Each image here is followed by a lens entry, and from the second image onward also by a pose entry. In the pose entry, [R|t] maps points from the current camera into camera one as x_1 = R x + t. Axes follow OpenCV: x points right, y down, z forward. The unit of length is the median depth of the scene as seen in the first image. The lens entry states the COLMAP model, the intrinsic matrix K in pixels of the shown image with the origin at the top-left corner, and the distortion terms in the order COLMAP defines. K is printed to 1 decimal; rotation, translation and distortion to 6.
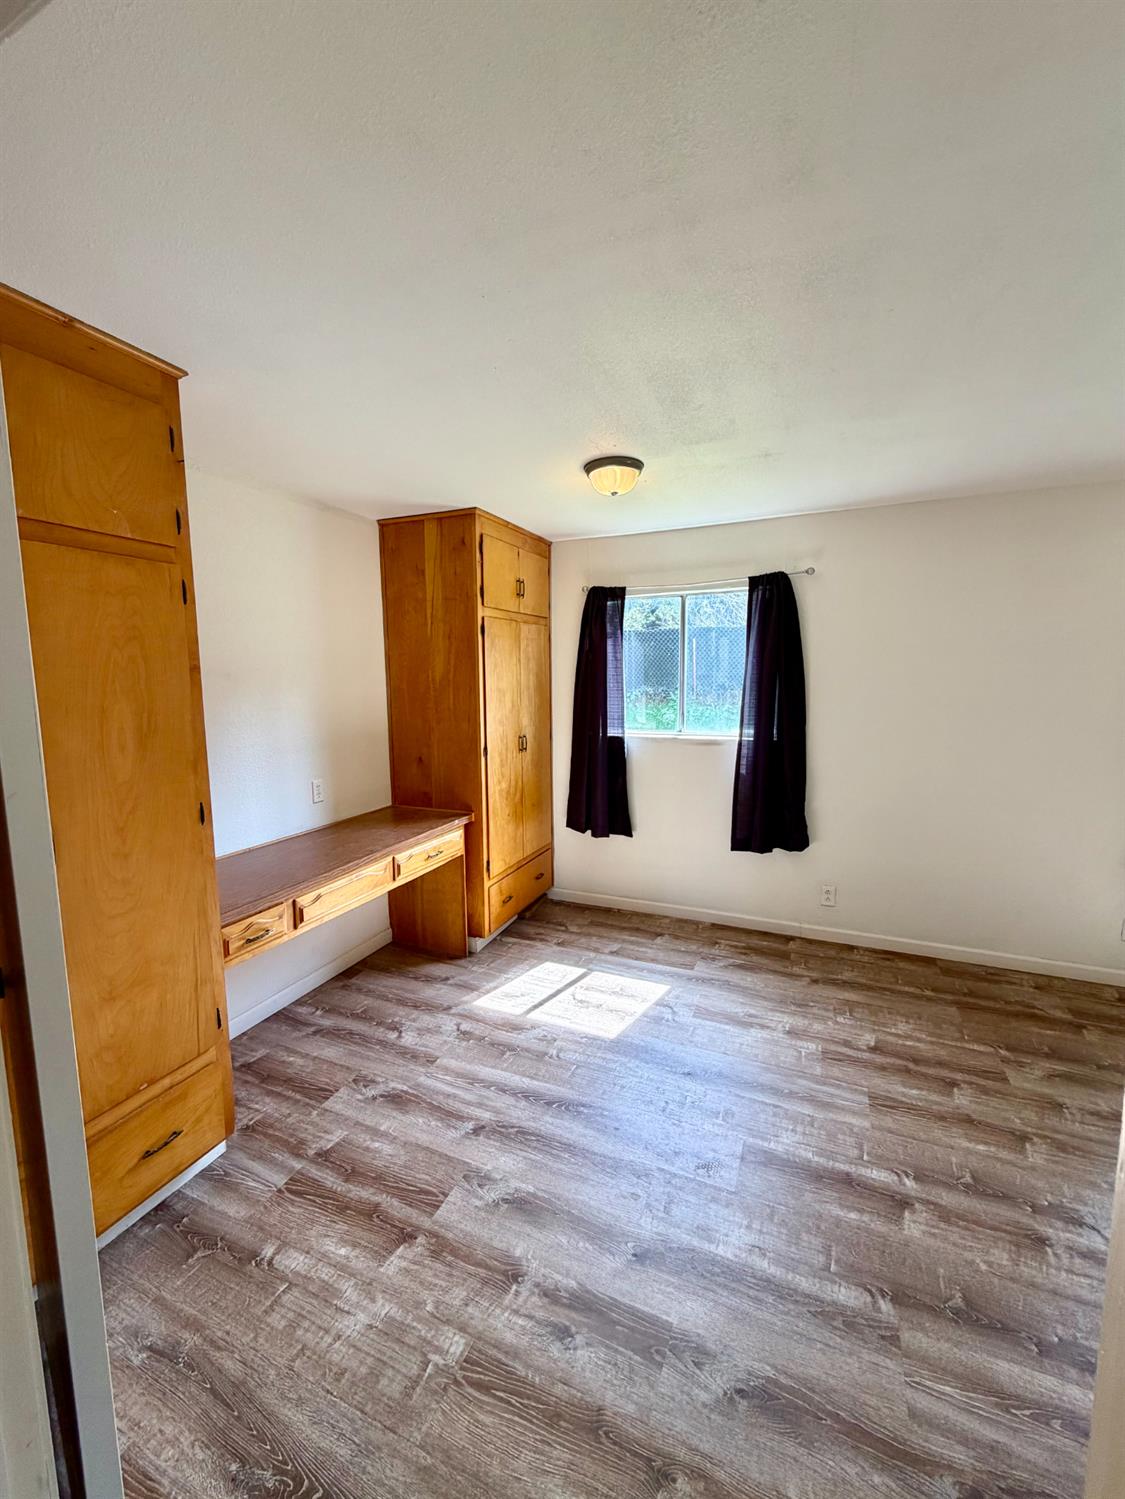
lens RADIAL K [[600.1, 0, 562.5], [0, 600.1, 749.5], [0, 0, 1]] dist [0.003169, -0.000158]
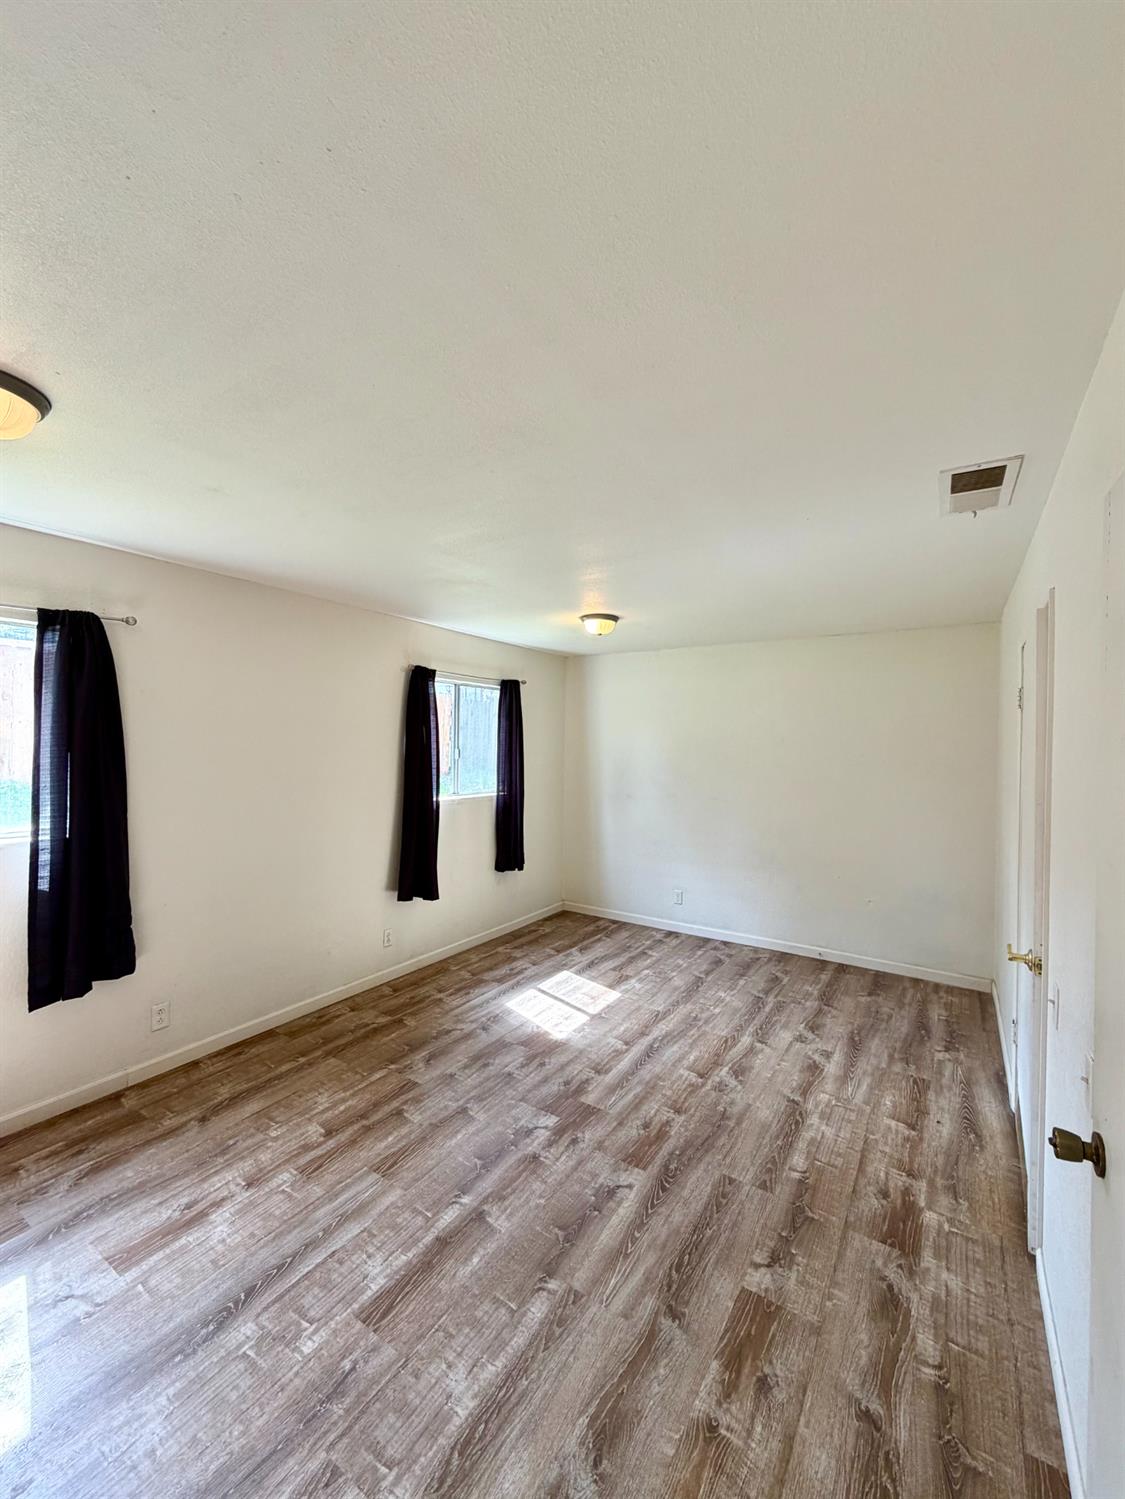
lens RADIAL K [[600.1, 0, 562.5], [0, 600.1, 749.5], [0, 0, 1]] dist [0.003169, -0.000158]
pose [[0.162063, 0.004693, 0.986769, -0.363874], [0.099984, 0.994764, -0.021152, -0.059147], [-0.981702, 0.102089, 0.160745, 0.385288]]
